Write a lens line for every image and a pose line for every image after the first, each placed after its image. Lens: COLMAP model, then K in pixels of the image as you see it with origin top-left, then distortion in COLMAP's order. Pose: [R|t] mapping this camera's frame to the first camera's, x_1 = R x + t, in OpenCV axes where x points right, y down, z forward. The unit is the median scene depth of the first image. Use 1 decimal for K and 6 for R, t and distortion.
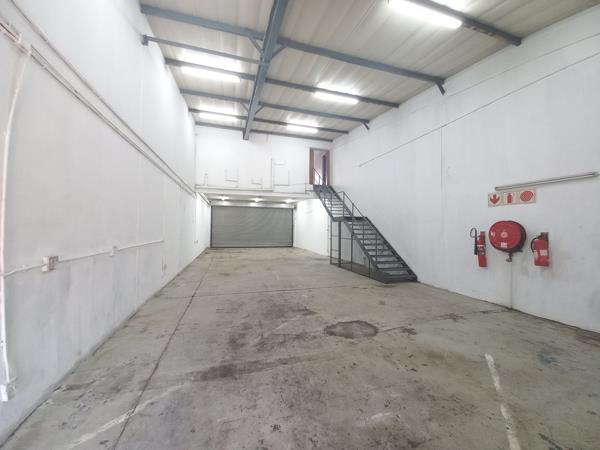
lens RADIAL K [[234.9, 0, 299.5], [0, 234.9, 222.6], [0, 0, 1]] dist [0.007386, -0.007276]
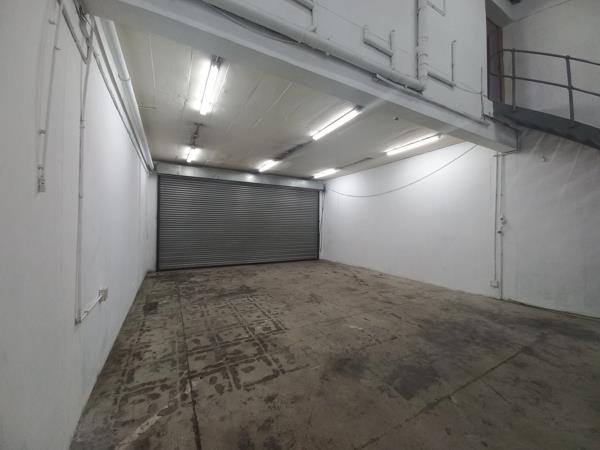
lens RADIAL K [[234.9, 0, 298.1], [0, 234.9, 224.9], [0, 0, 1]] dist [0.007386, -0.007276]
pose [[0.978818, 0.000936, 0.204730, -0.804480], [-0.006187, 0.999668, 0.025013, 0.031064], [-0.204638, -0.025750, 0.978499, 1.985056]]
